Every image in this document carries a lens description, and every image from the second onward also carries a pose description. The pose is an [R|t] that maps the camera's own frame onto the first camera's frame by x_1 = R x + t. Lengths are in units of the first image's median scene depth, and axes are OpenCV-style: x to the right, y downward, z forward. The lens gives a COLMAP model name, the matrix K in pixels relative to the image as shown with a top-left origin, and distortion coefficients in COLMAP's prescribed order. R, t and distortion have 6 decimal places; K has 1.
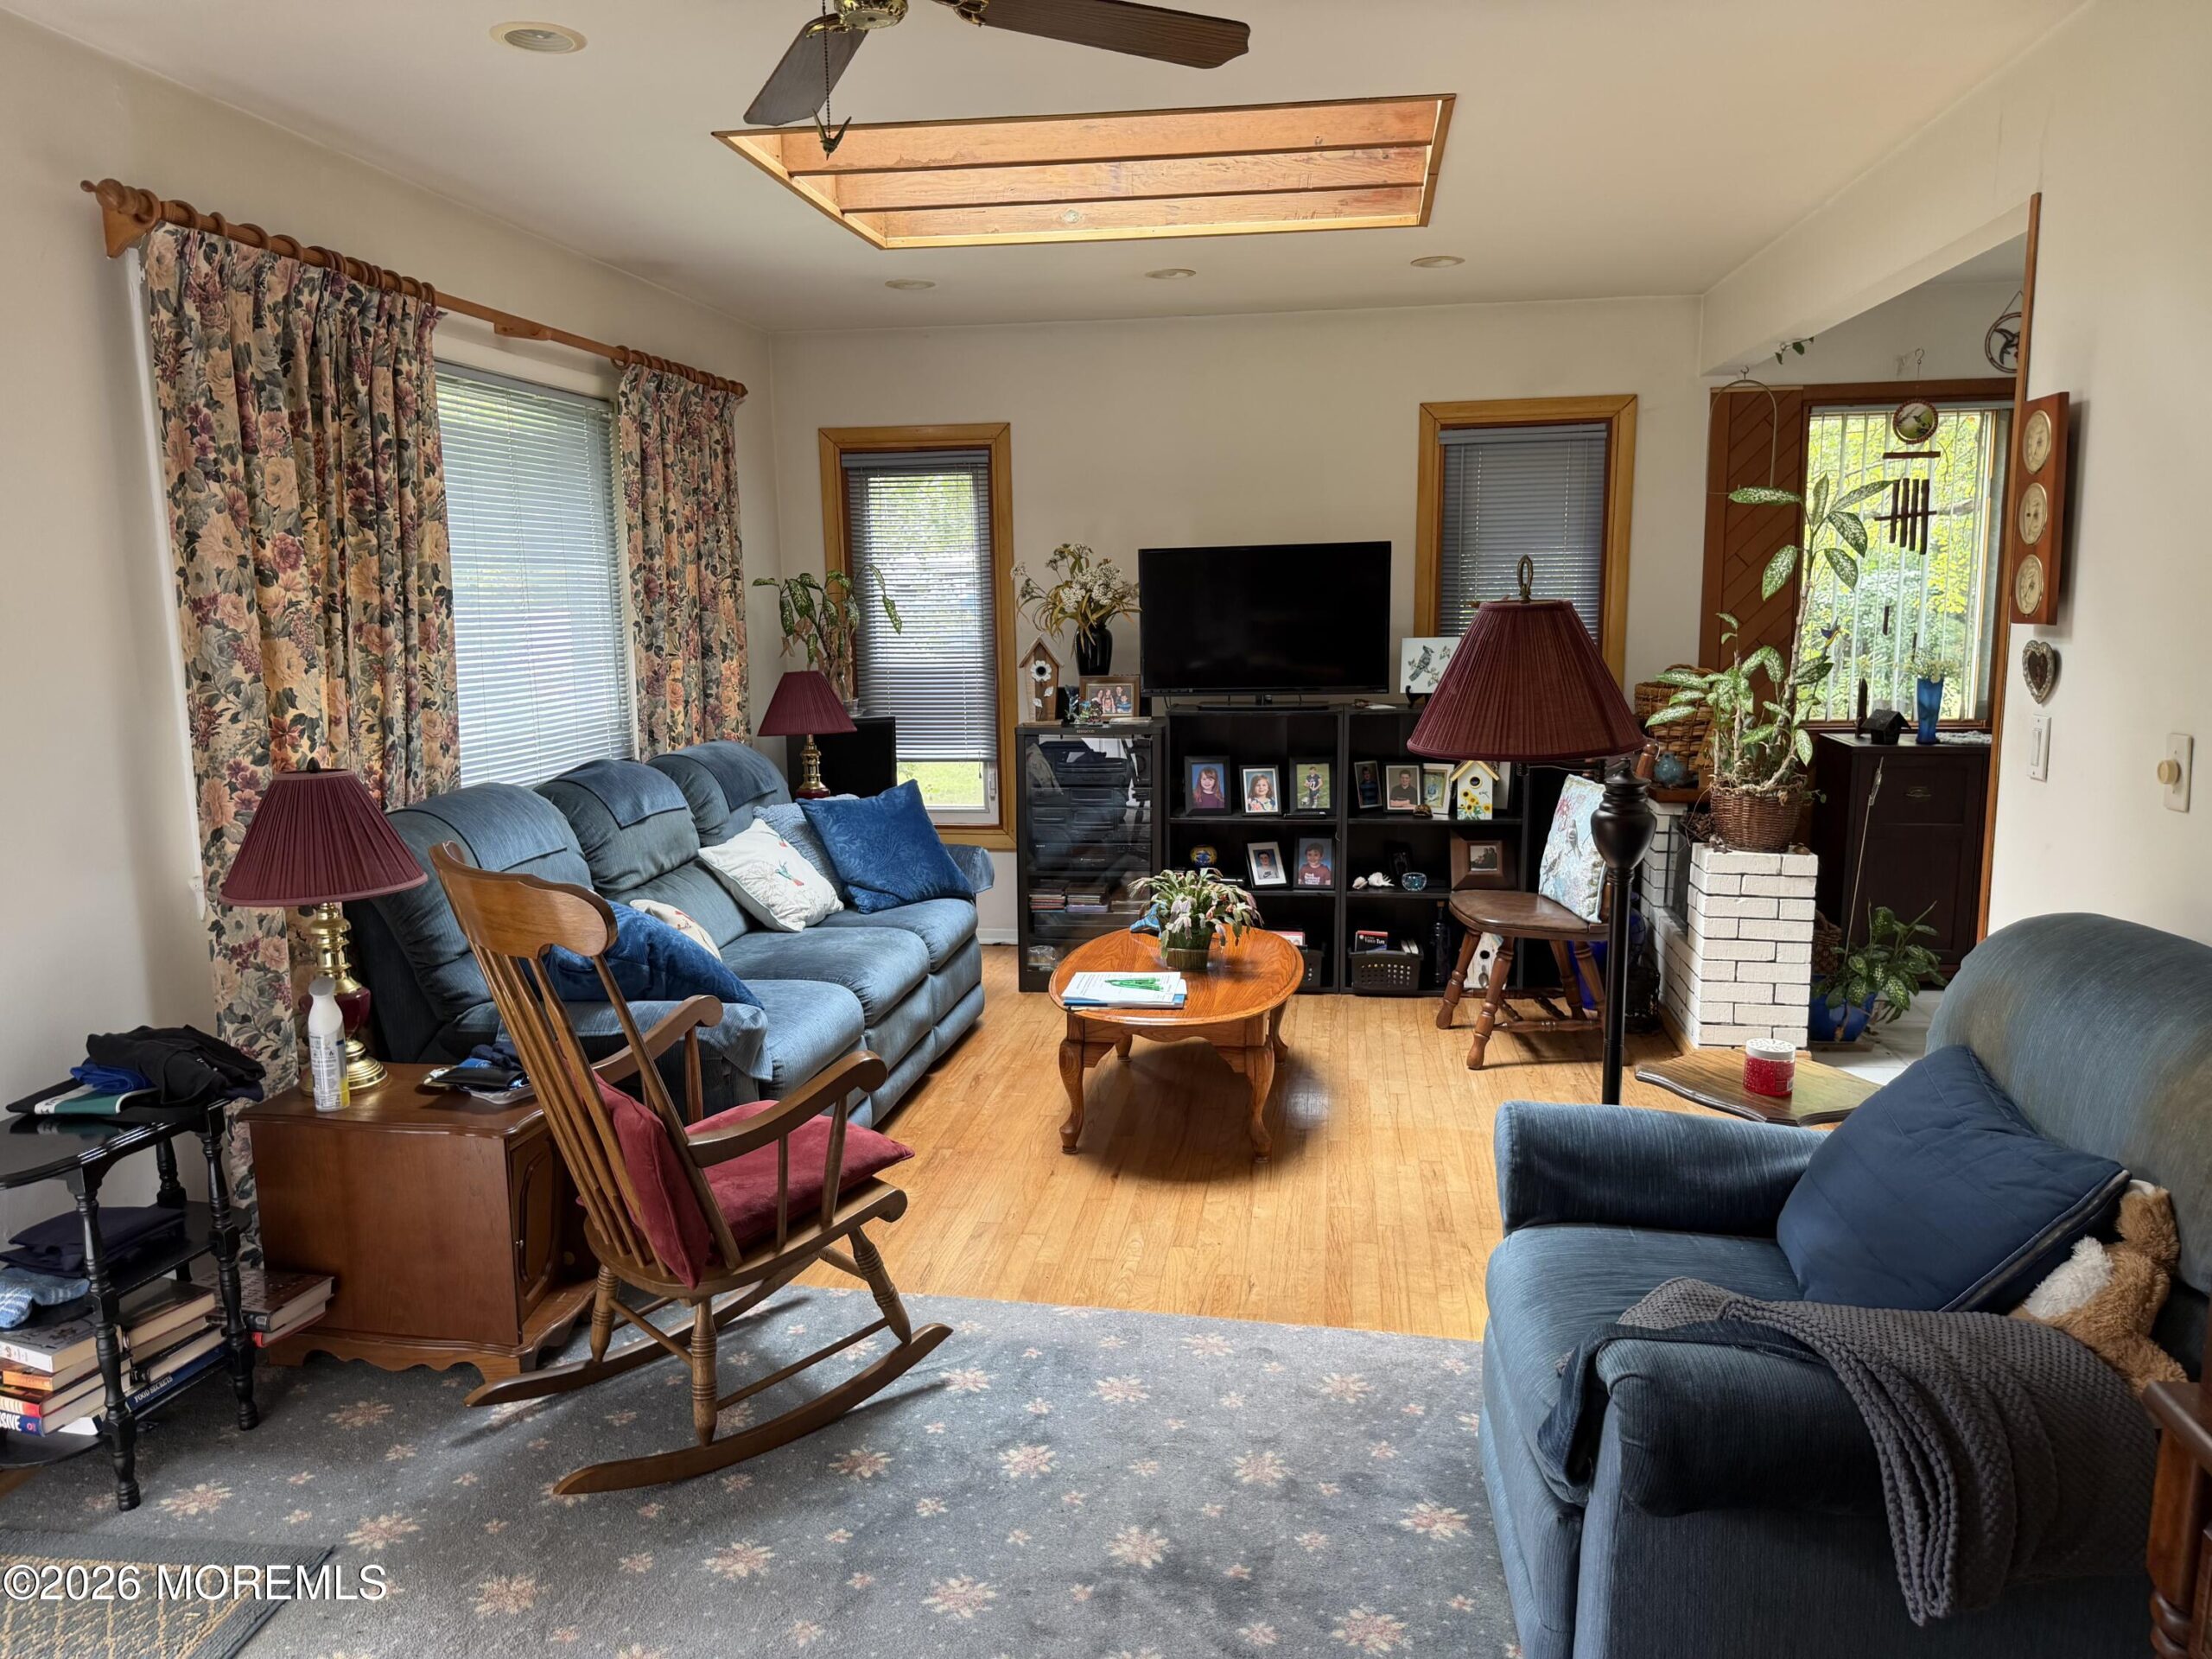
lens RADIAL K [[1548.8, 0, 1120.5], [0, 1548.8, 823.6], [0, 0, 1]] dist [0.011958, -0.020658]
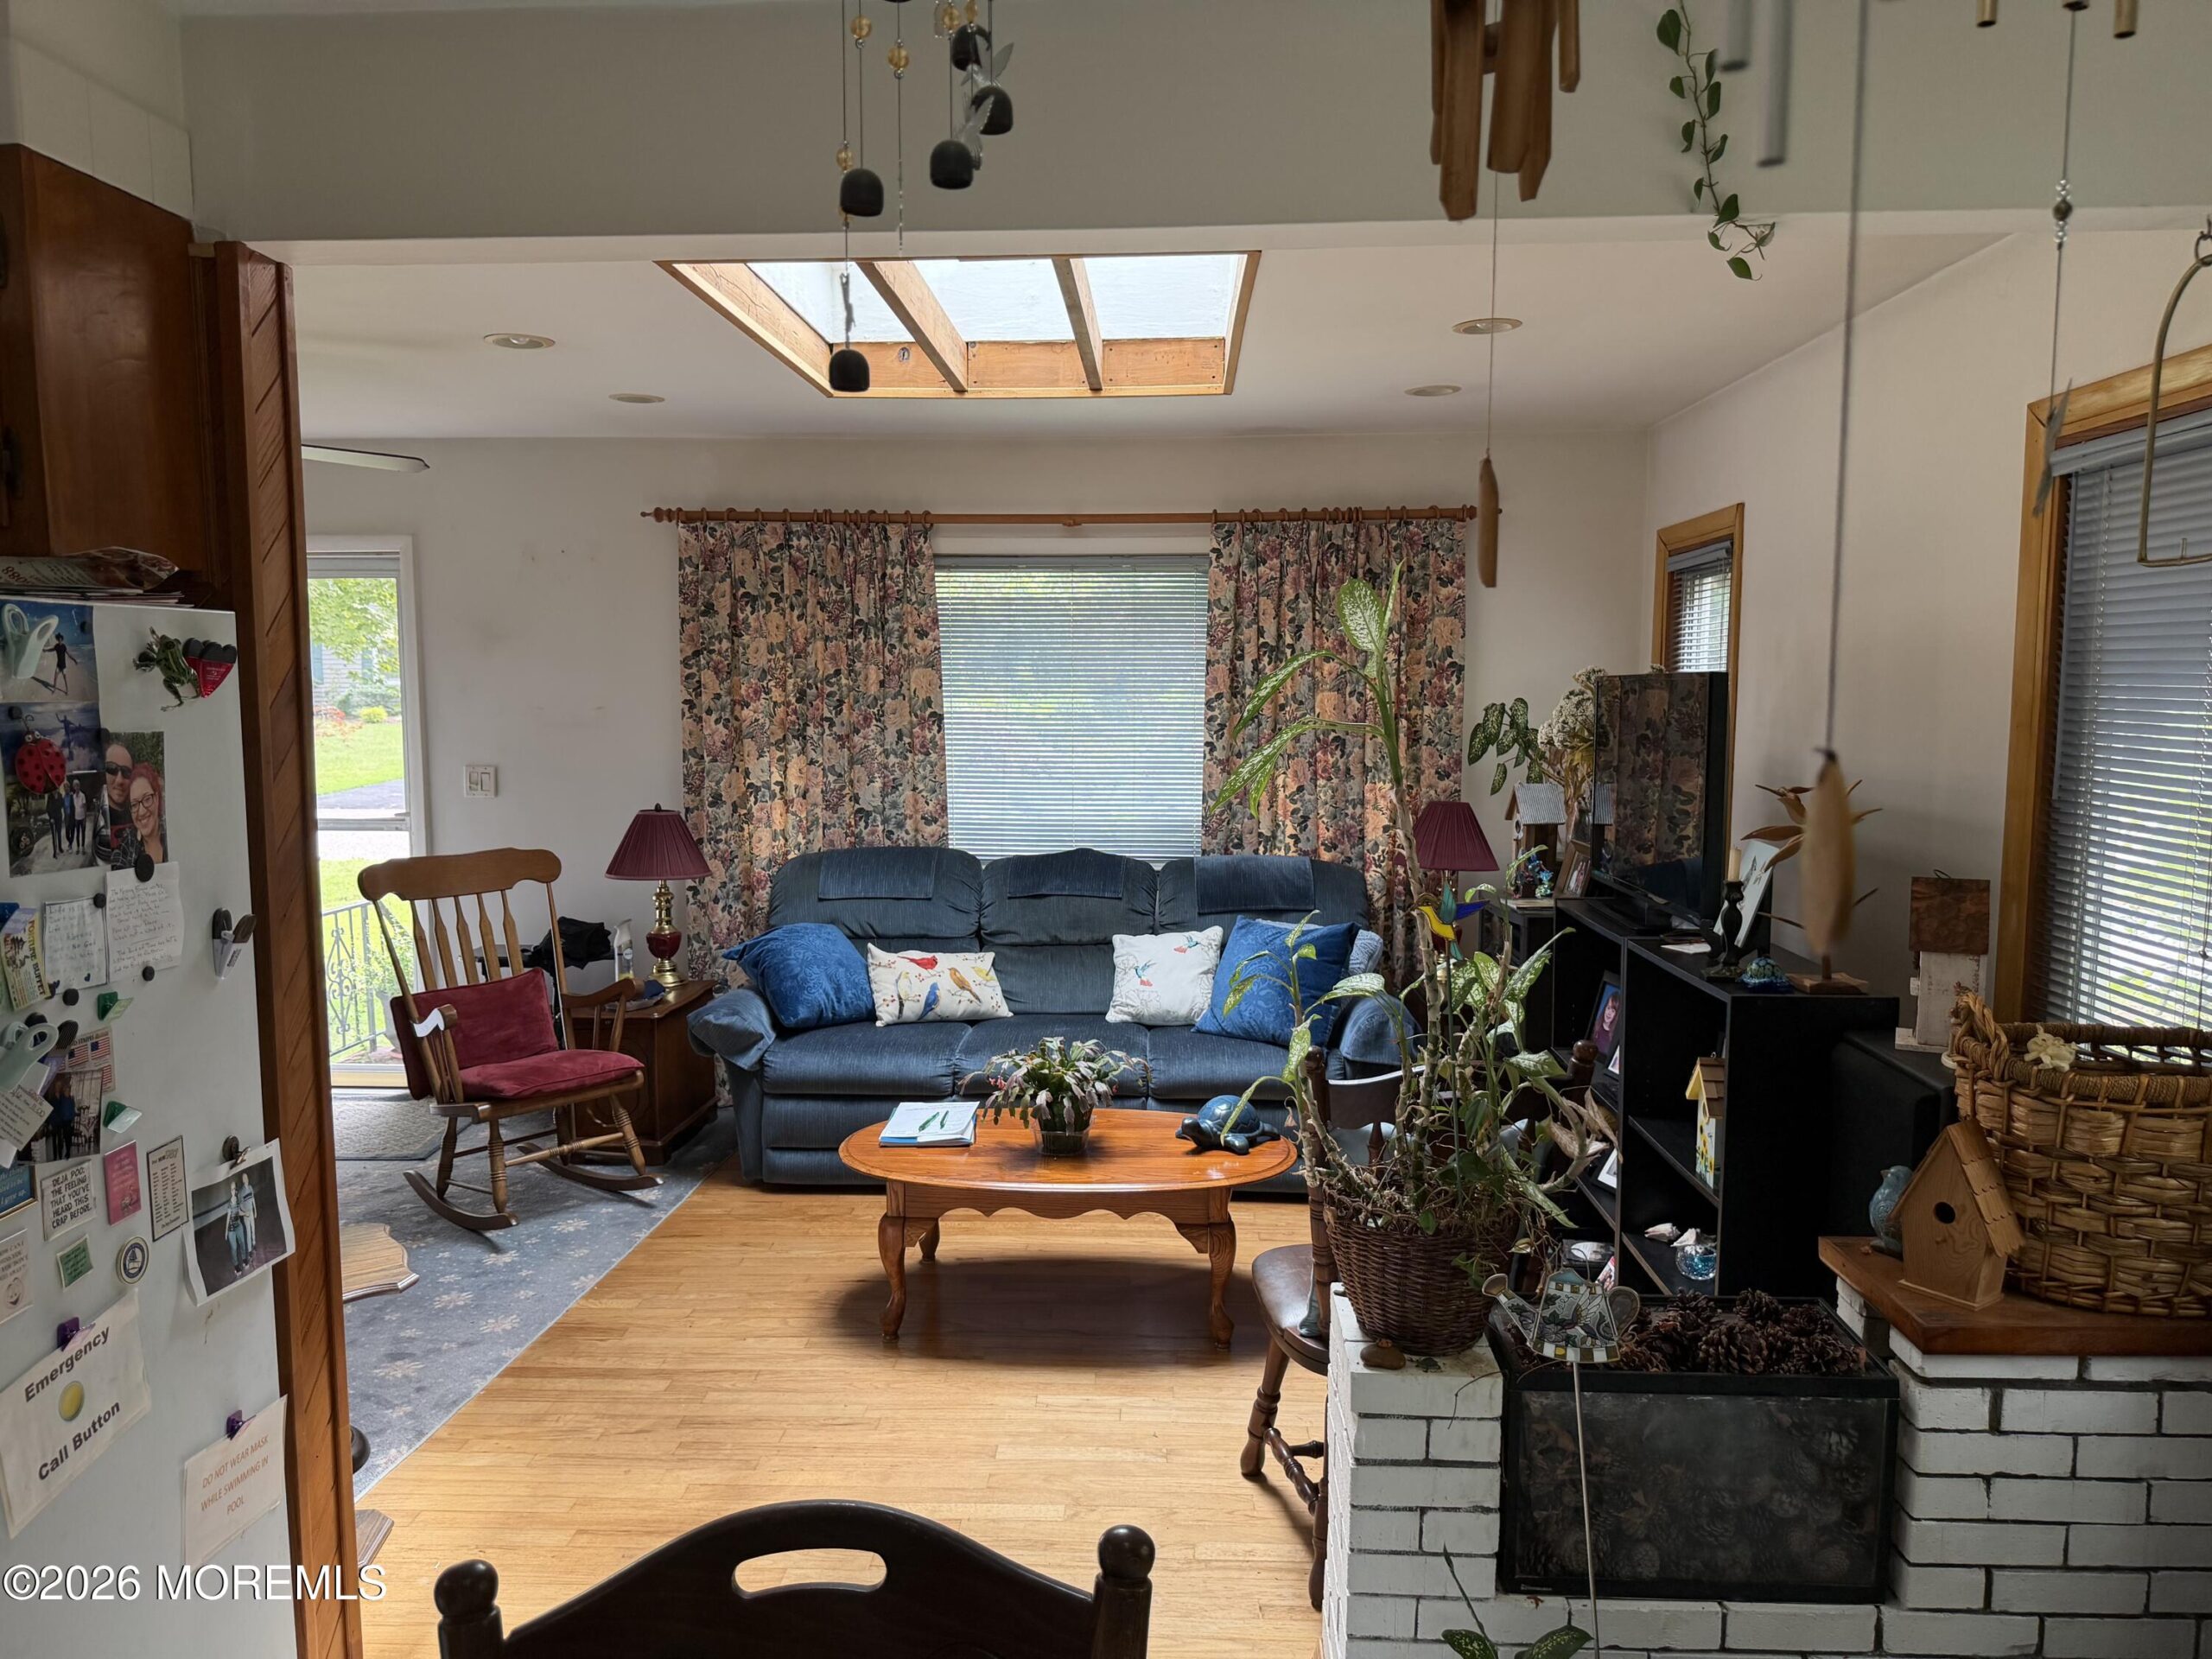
lens RADIAL K [[1548.8, 0, 1115.7], [0, 1548.8, 842.5], [0, 0, 1]] dist [0.011958, -0.020658]
pose [[0.103543, 0.115644, -0.987879, 1.043564], [-0.152757, 0.983283, 0.099095, -0.202298], [0.982825, 0.140644, 0.119477, 1.015185]]
